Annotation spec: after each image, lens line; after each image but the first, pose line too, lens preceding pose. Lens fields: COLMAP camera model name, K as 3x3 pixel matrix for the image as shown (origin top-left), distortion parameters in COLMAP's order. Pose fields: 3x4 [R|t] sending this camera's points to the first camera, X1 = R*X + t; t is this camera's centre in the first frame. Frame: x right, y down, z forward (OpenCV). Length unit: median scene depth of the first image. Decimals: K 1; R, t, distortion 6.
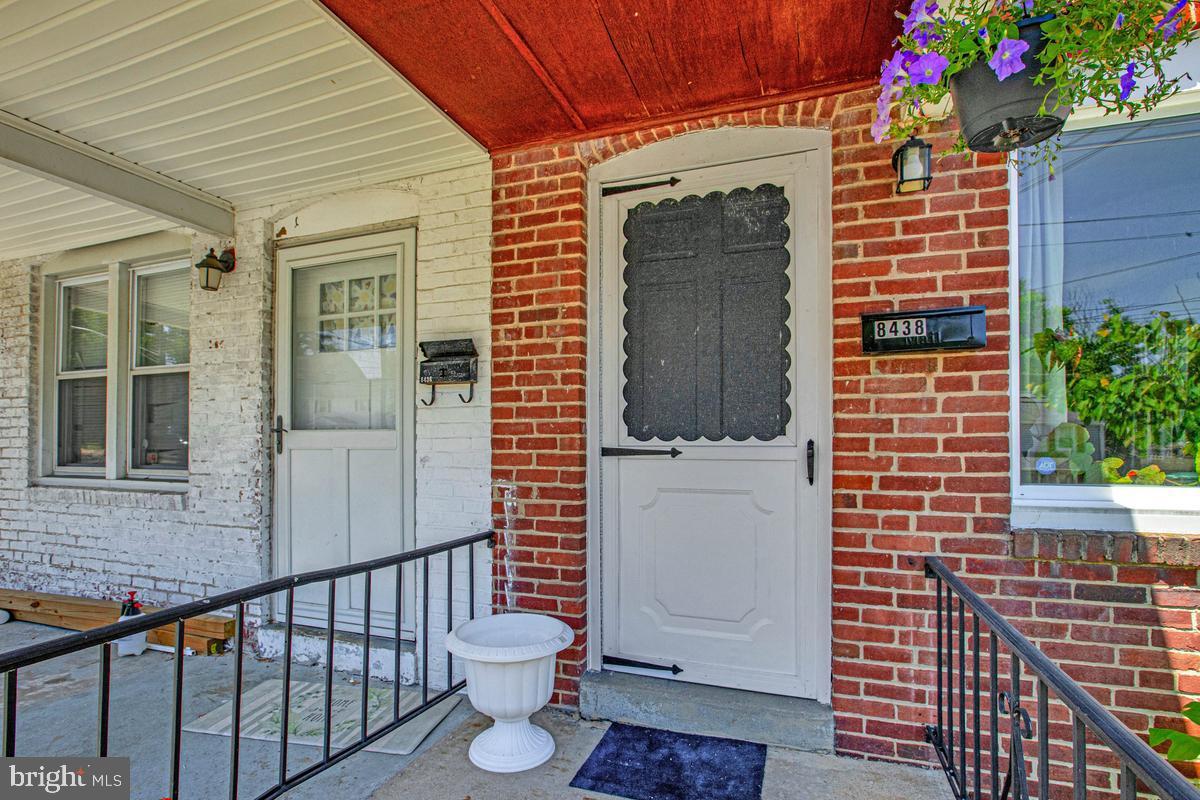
lens RADIAL K [[570.0, 0, 596.9], [0, 570.0, 429.5], [0, 0, 1]] dist [-0.004160, -0.000040]
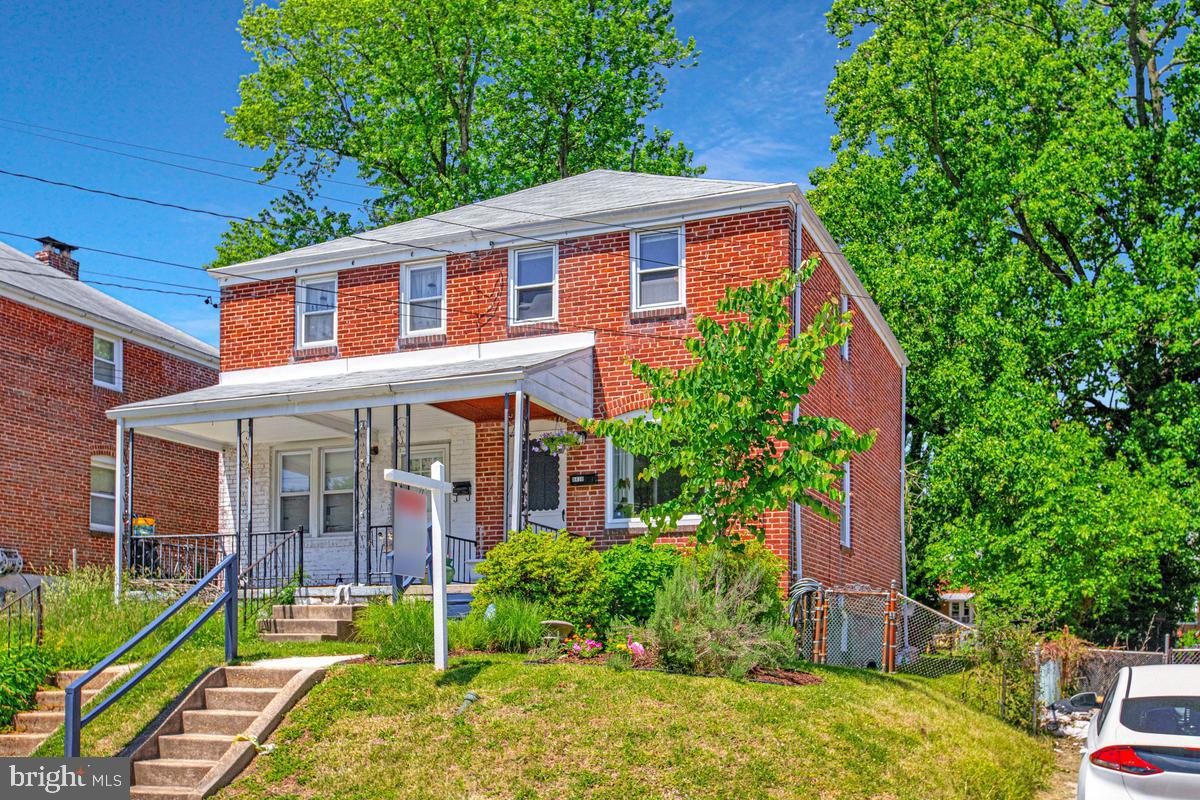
lens RADIAL K [[1267.2, 0, 600.0], [0, 1267.2, 400.0], [0, 0, 1]] dist [-0.000461, -0.002702]
pose [[0.998233, -0.023713, -0.054482, 0.939327], [0.015157, 0.988201, -0.152411, 0.500602], [0.057453, 0.151316, 0.986814, -6.242302]]
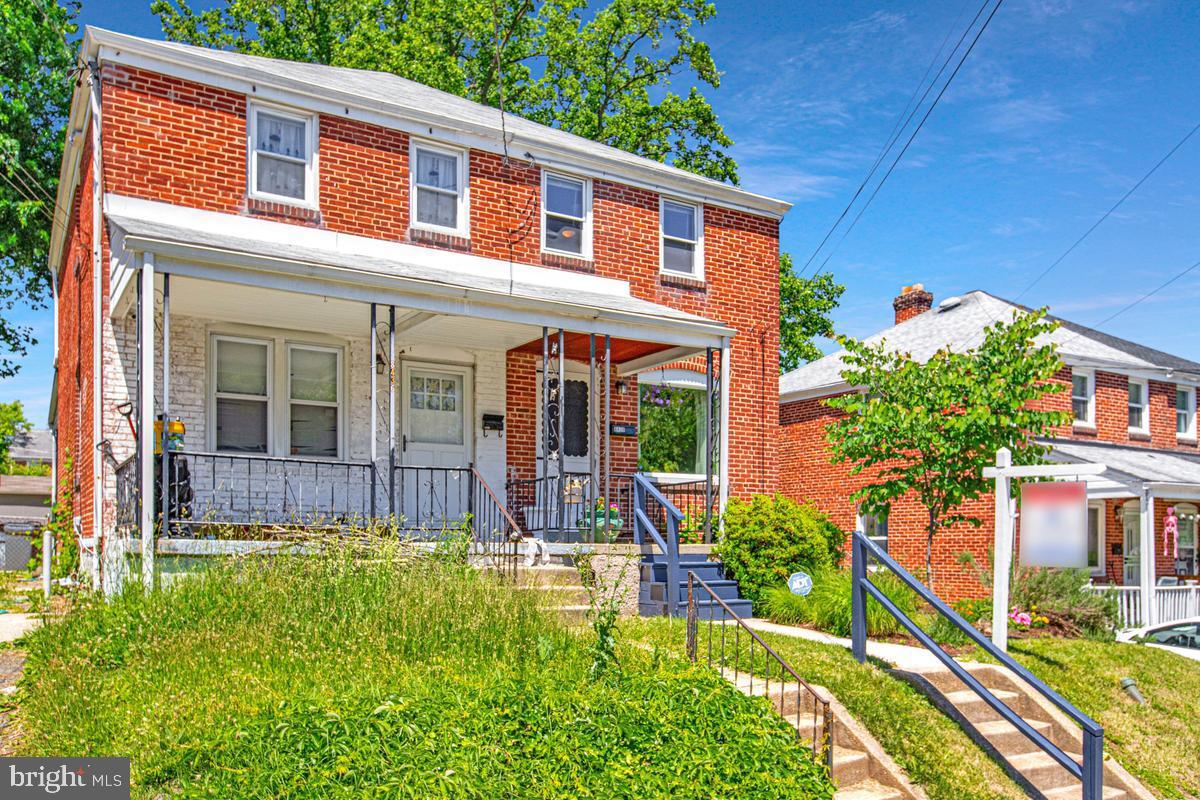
lens RADIAL K [[960.0, 0, 600.0], [0, 960.0, 400.0], [0, 0, 1]] dist [-0.009123, -0.000620]
pose [[0.615298, 0.104648, 0.781318, -3.762998], [-0.034612, 0.993780, -0.105847, 0.260149], [-0.787535, 0.038085, 0.615092, -2.388562]]
